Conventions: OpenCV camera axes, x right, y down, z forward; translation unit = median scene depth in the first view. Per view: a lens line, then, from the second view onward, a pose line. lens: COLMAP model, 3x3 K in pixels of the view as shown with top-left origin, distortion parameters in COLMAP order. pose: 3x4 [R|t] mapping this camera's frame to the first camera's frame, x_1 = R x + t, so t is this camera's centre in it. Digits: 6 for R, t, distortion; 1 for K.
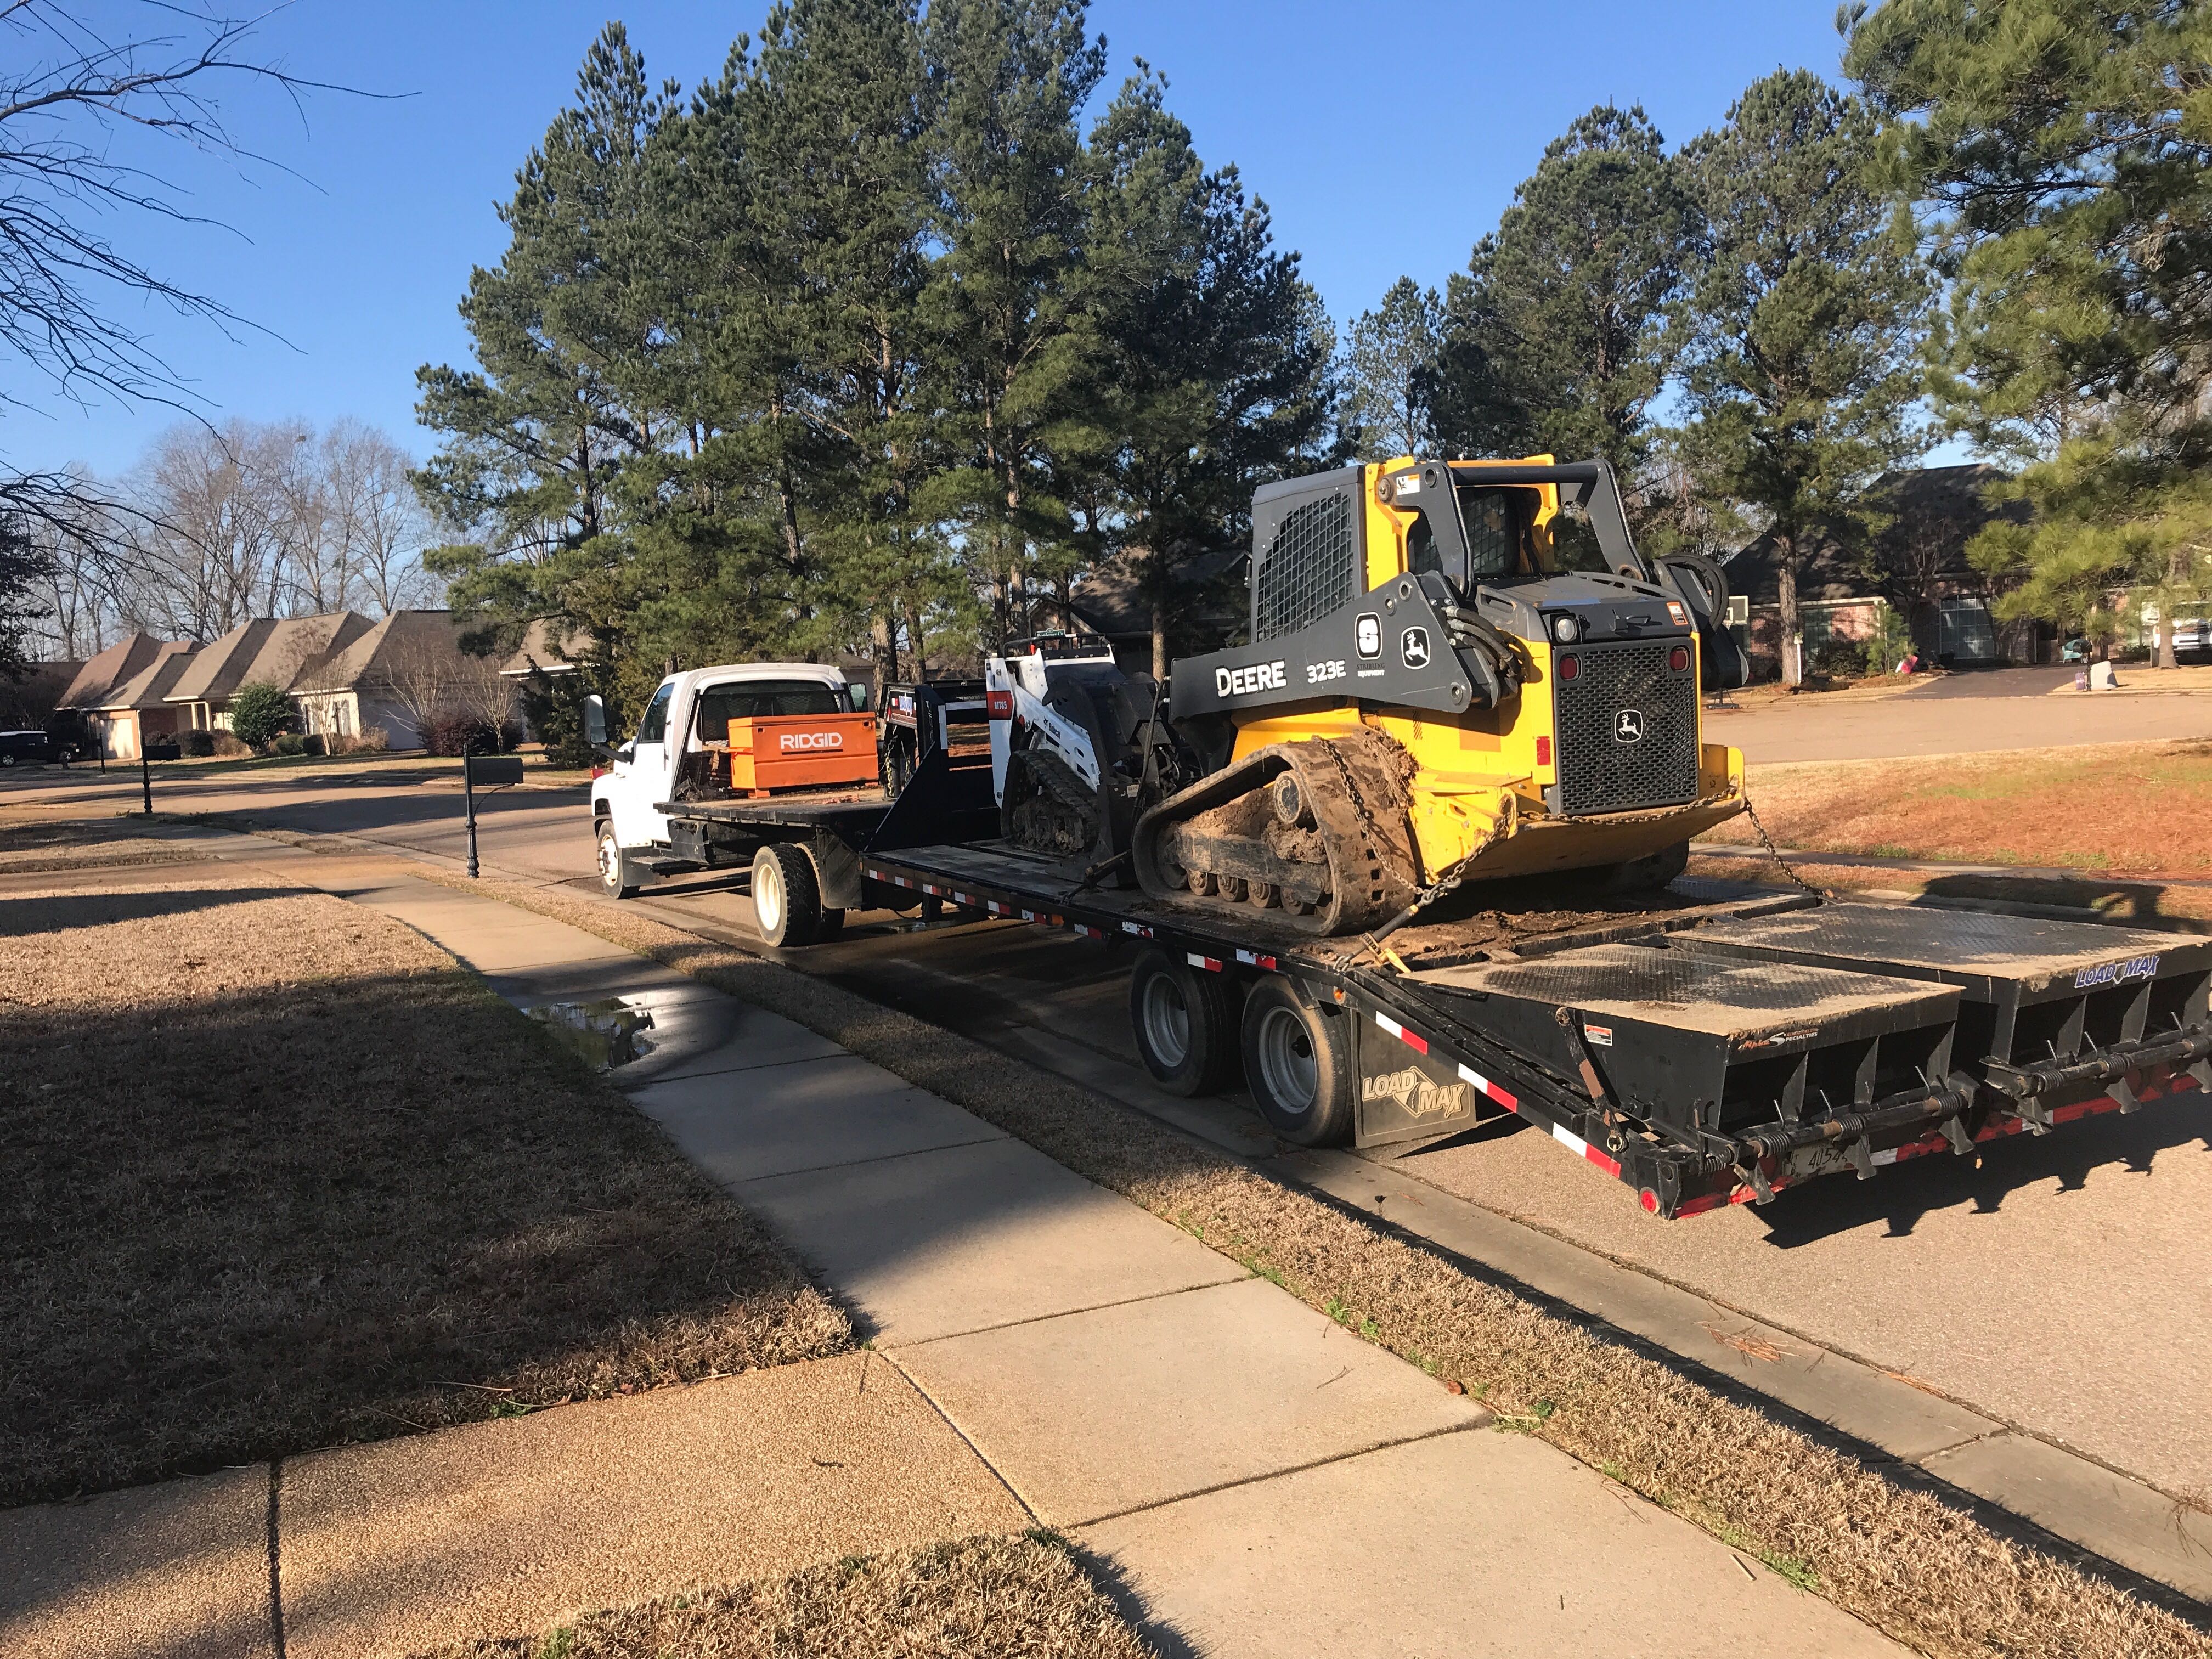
lens RADIAL K [[1570.4, 0, 1101.6], [0, 1570.4, 820.3], [0, 0, 1]] dist [0.001213, -0.044980]
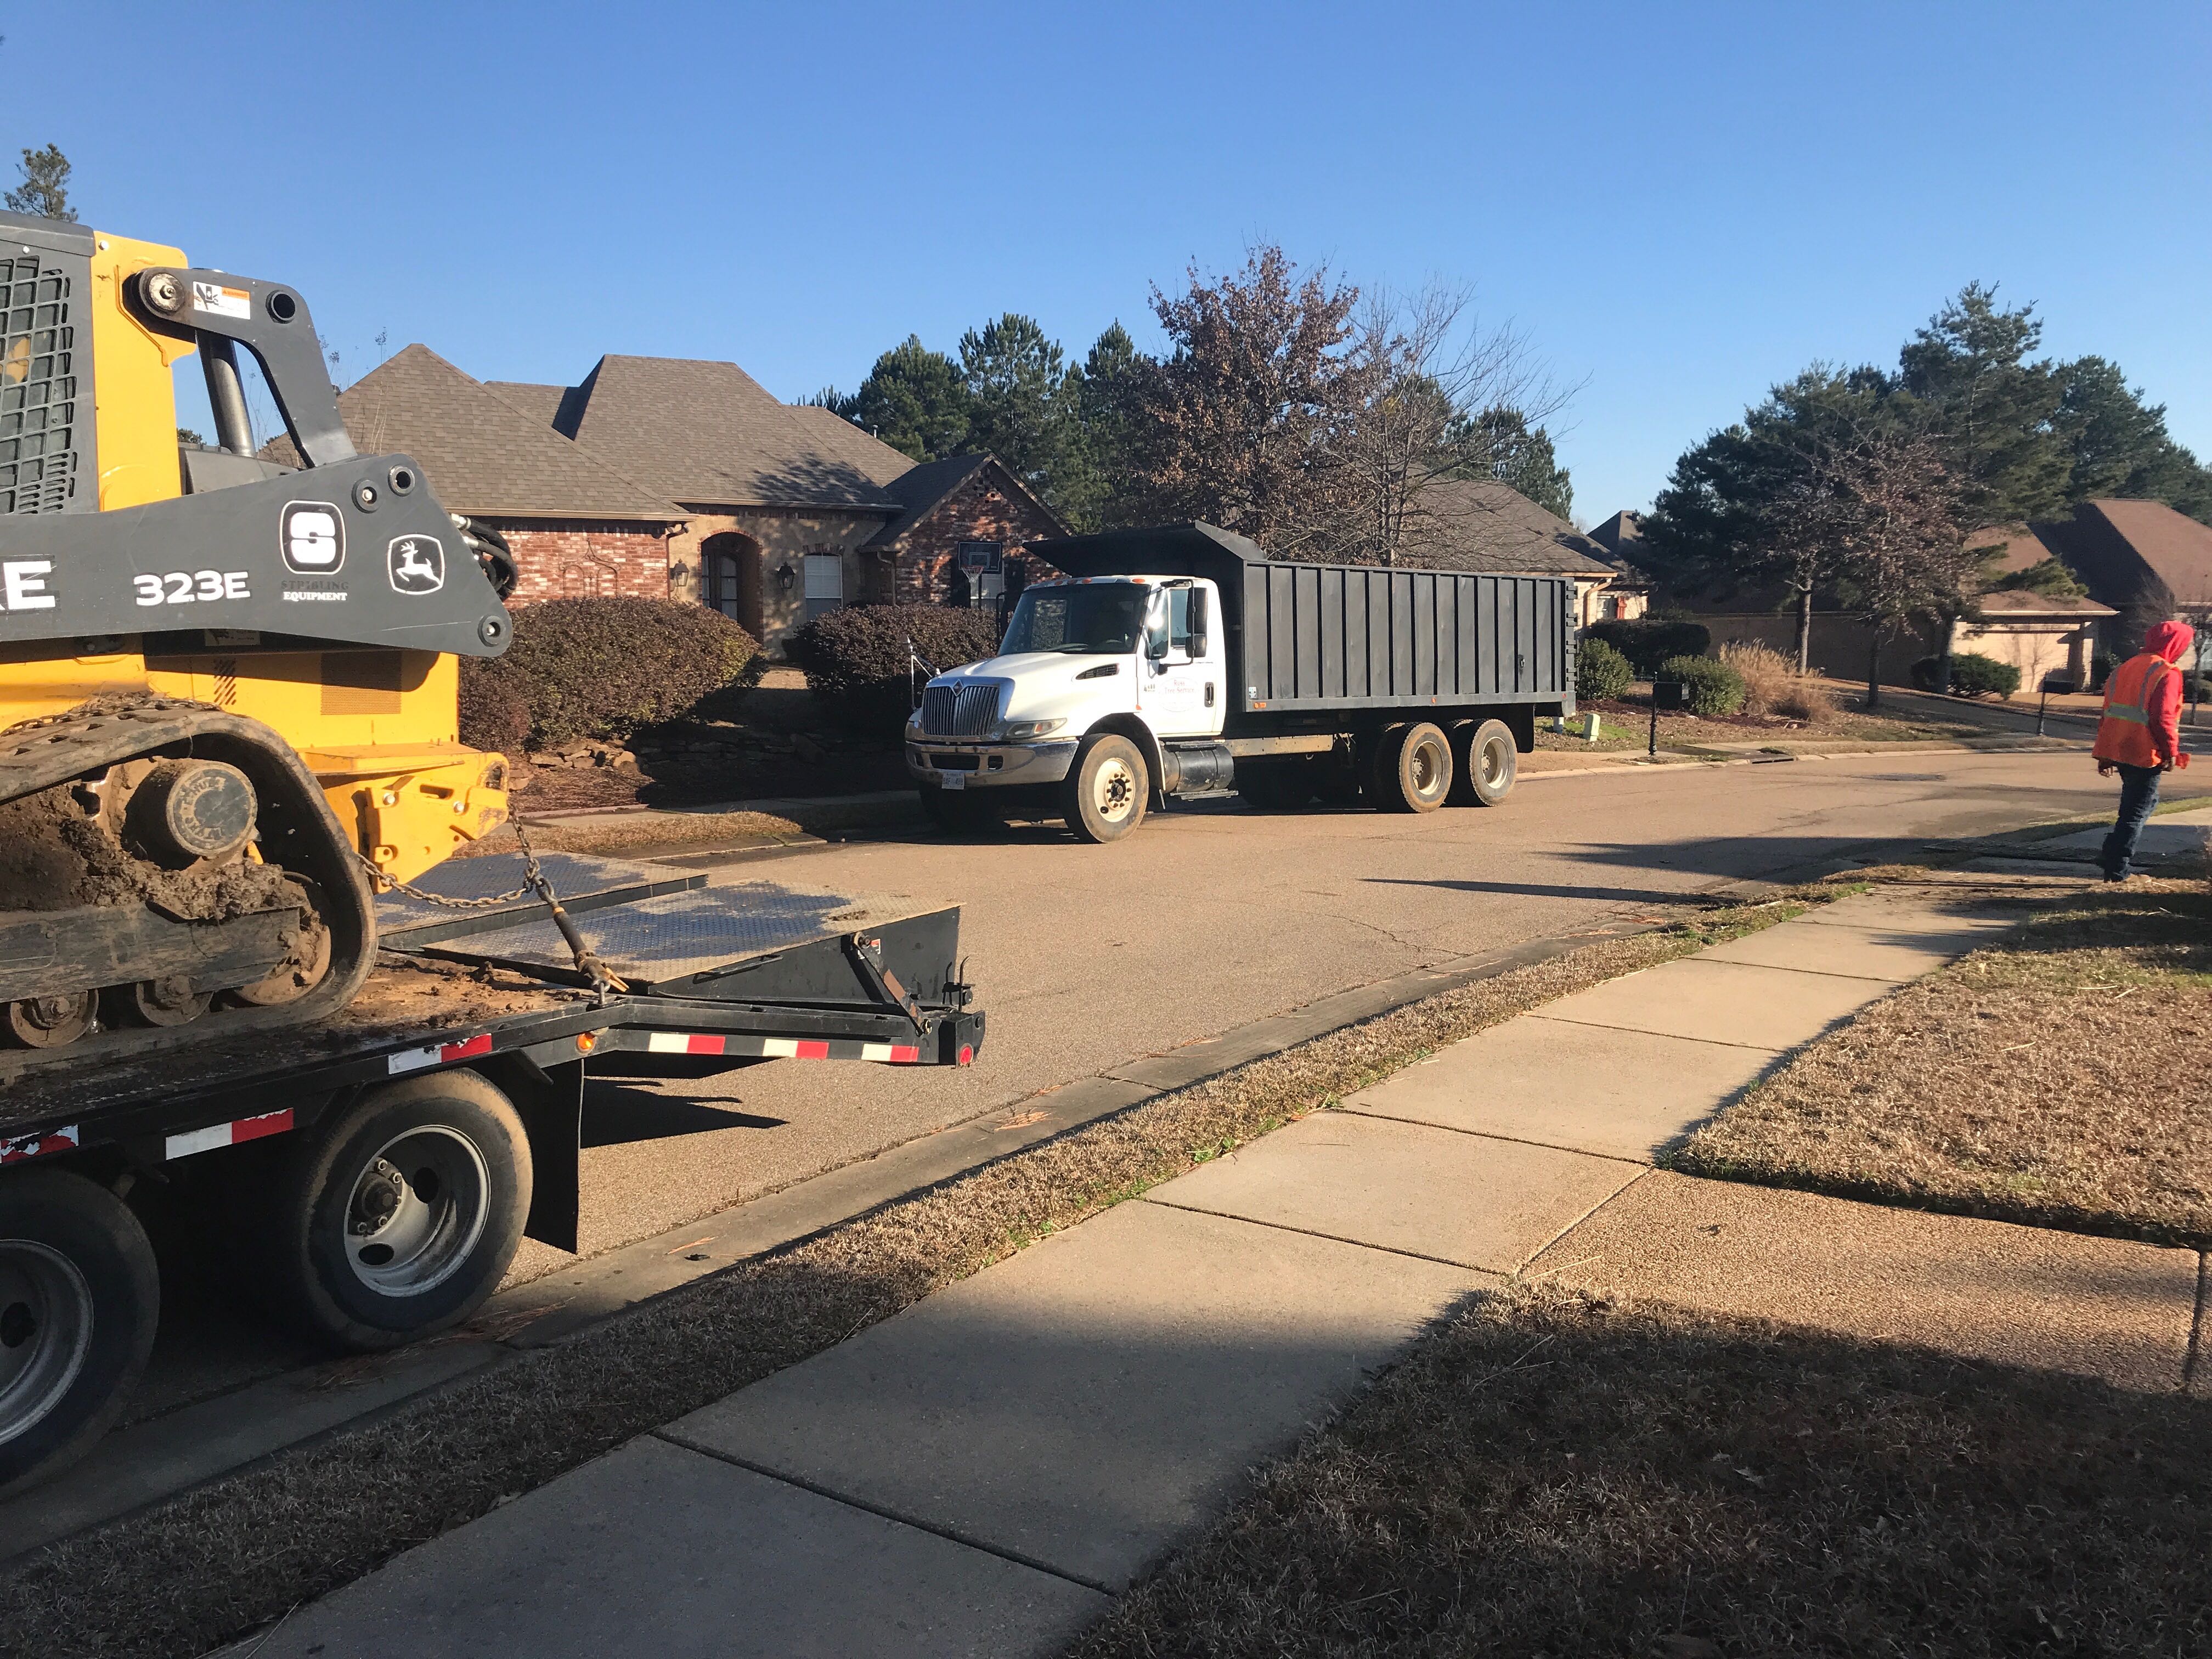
lens RADIAL K [[1570.4, 0, 1101.6], [0, 1570.4, 820.3], [0, 0, 1]] dist [0.001213, -0.044980]
pose [[-0.438438, -0.058673, 0.896844, -0.538374], [0.094936, 0.989261, 0.111131, -0.042765], [-0.893733, 0.133867, -0.428159, 0.979795]]
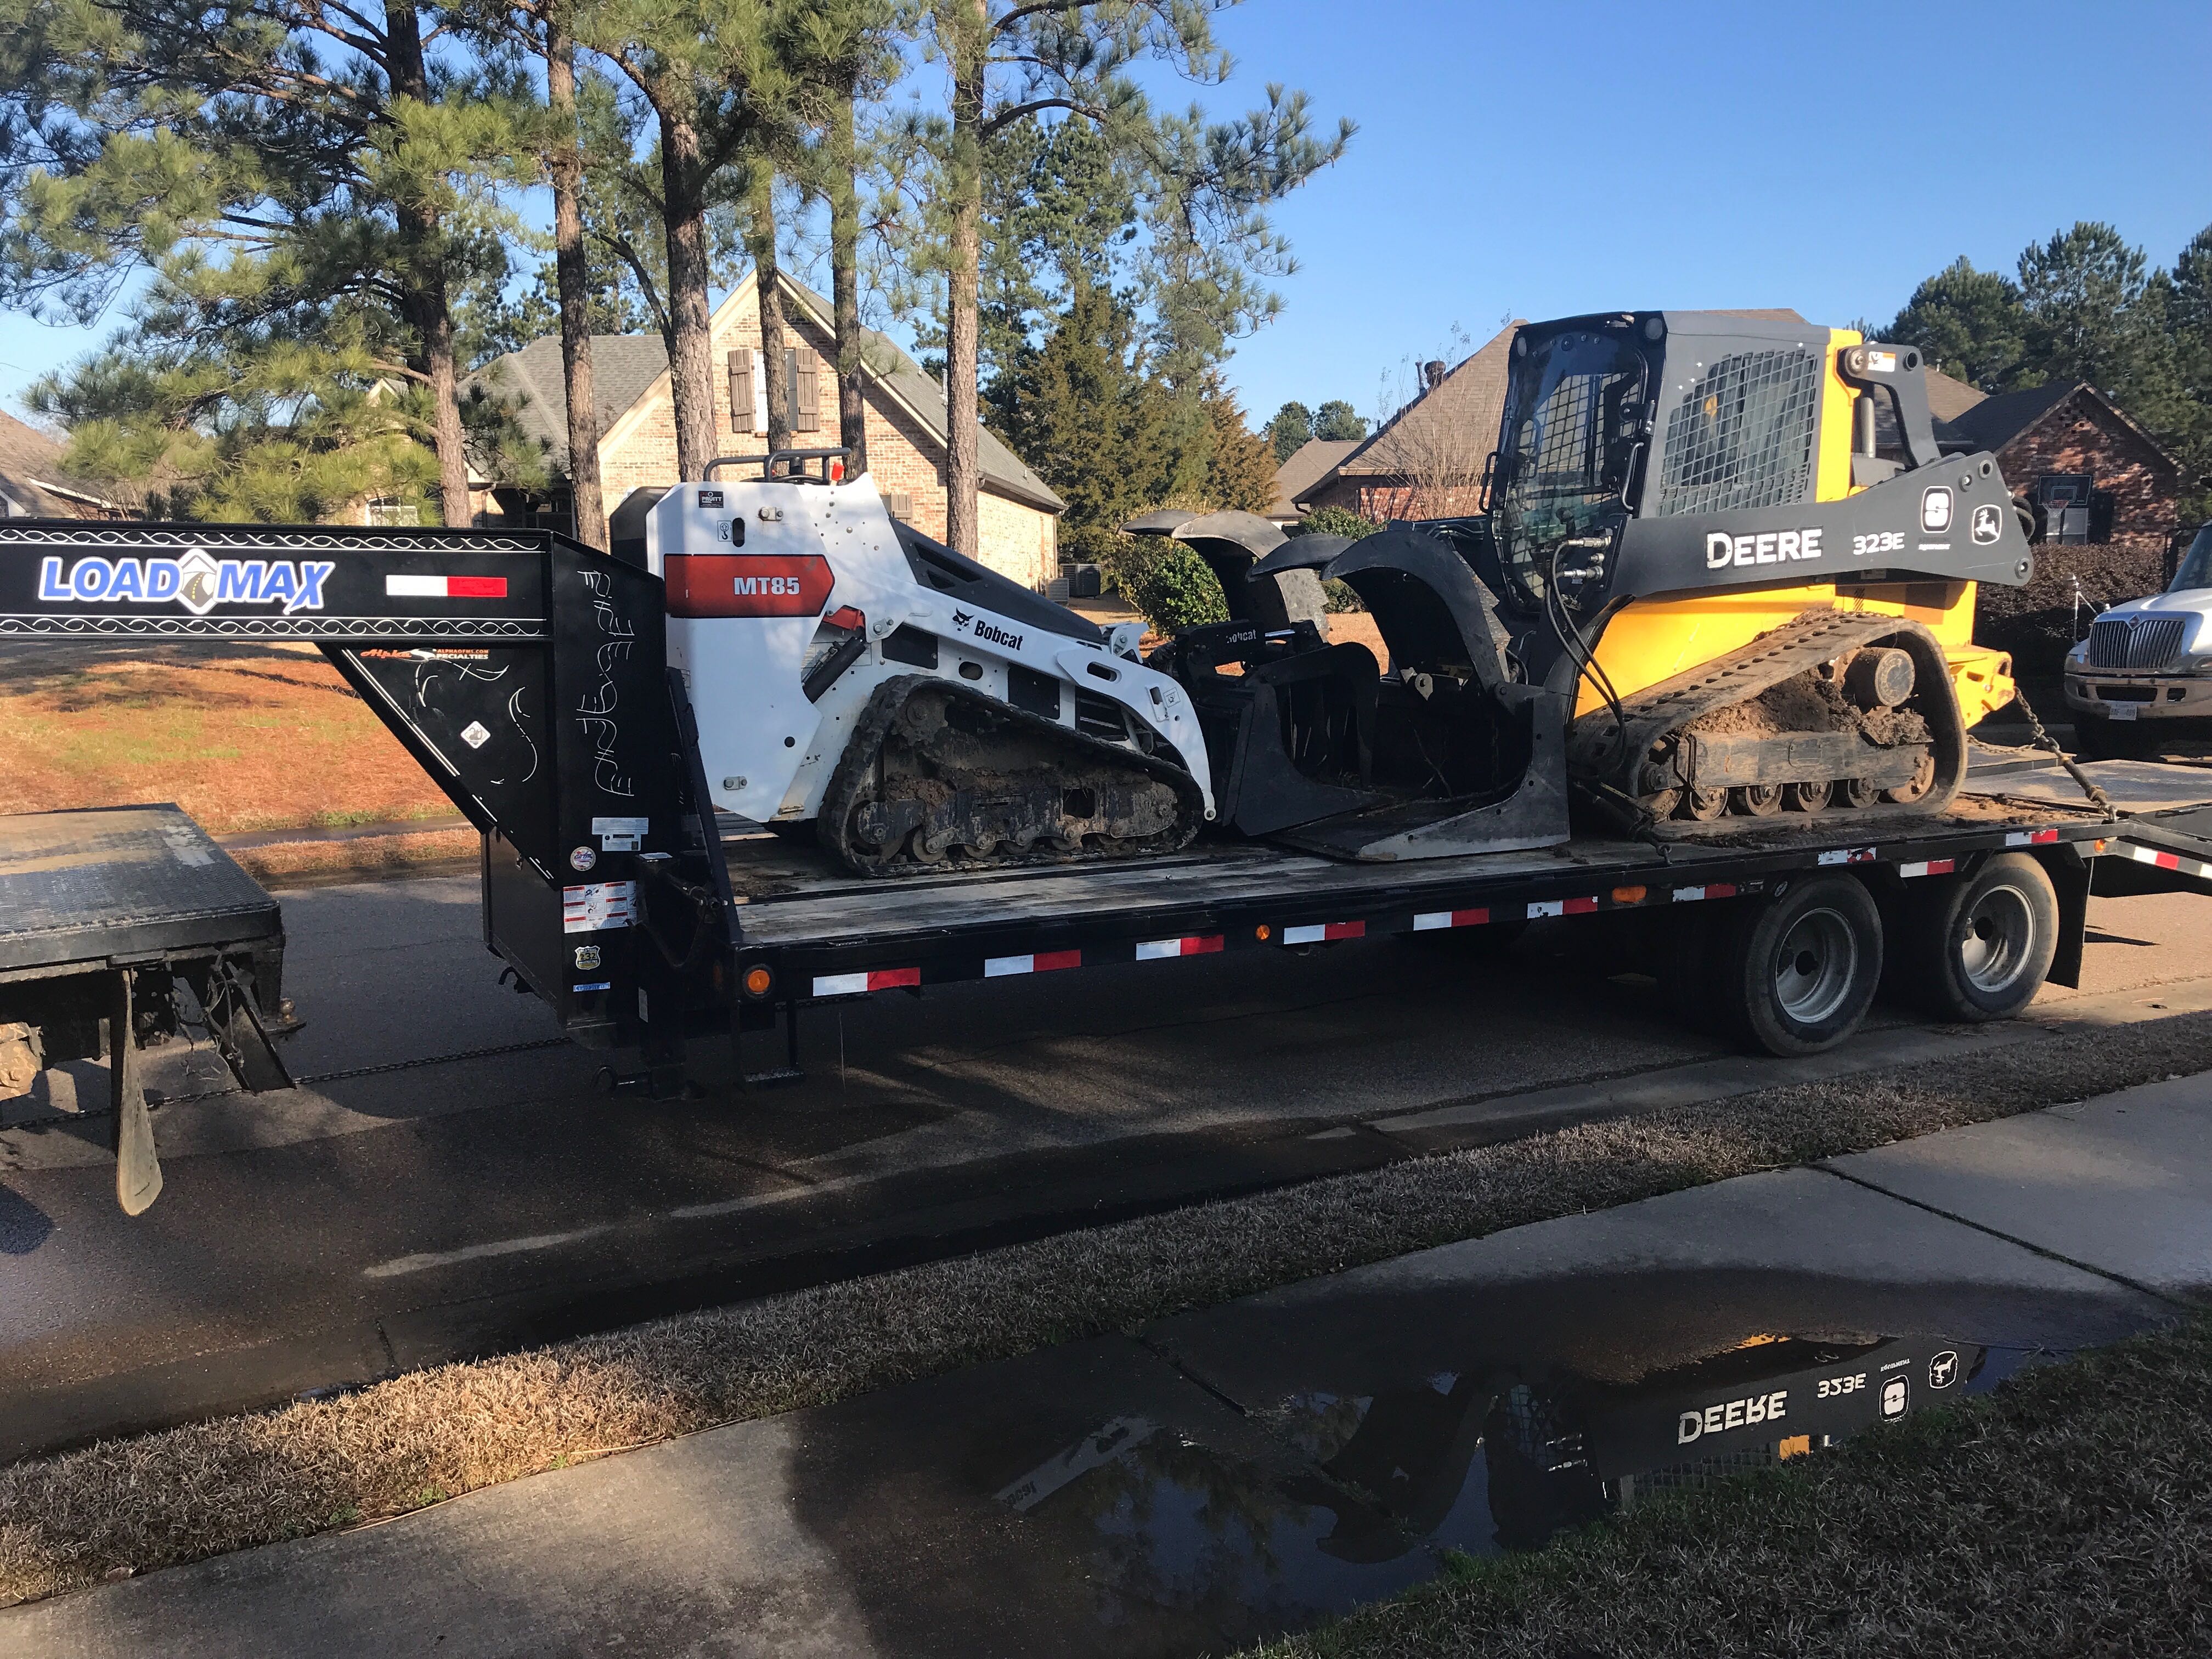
lens RADIAL K [[1570.4, 0, 1101.6], [0, 1570.4, 820.3], [0, 0, 1]] dist [0.001213, -0.044980]
pose [[0.115048, -0.098964, 0.988418, -0.880950], [0.096384, 0.991442, 0.088048, -0.058501], [-0.988673, 0.085138, 0.123602, 1.391743]]
